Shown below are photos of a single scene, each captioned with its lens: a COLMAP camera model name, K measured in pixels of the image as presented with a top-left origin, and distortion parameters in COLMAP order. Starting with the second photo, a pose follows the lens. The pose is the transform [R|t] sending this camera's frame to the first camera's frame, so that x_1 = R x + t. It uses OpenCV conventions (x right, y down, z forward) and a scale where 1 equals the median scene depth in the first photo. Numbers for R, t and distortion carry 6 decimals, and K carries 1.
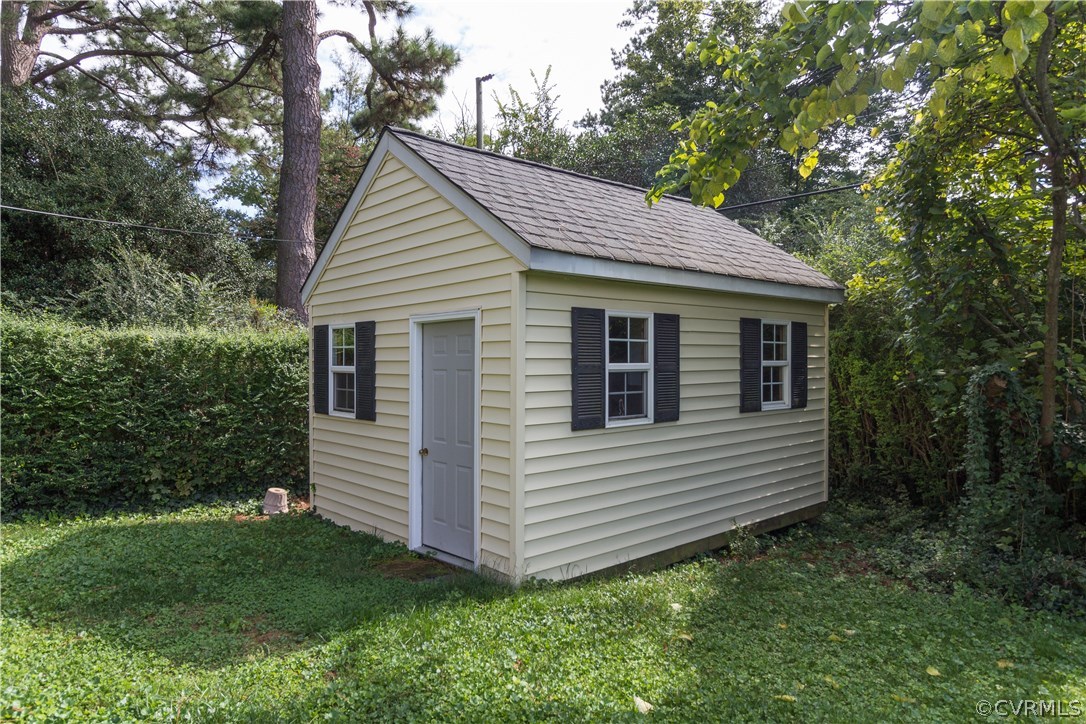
lens RADIAL K [[678.5, 0, 540.2], [0, 678.5, 362.2], [0, 0, 1]] dist [0.002867, 0.001345]
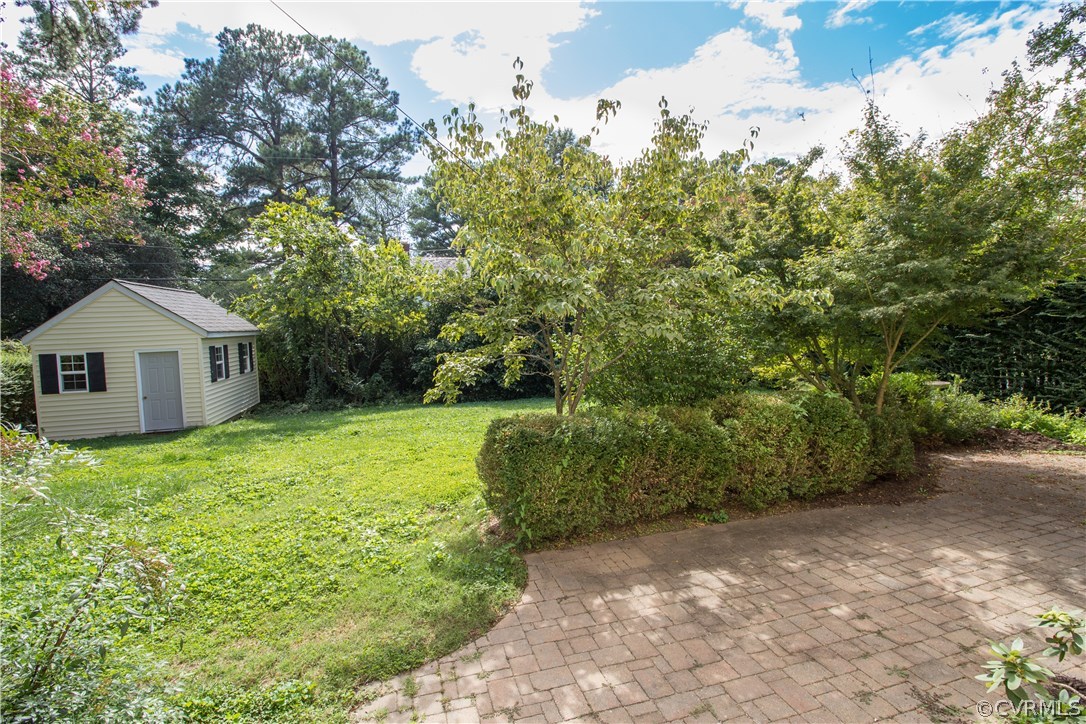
lens RADIAL K [[512.5, 0, 541.6], [0, 512.5, 360.1], [0, 0, 1]] dist [-0.001497, -0.000080]
pose [[0.453395, -0.076194, 0.888047, -1.282854], [0.026832, 0.997055, 0.071848, -0.132509], [-0.890906, -0.008748, 0.454104, -1.421673]]
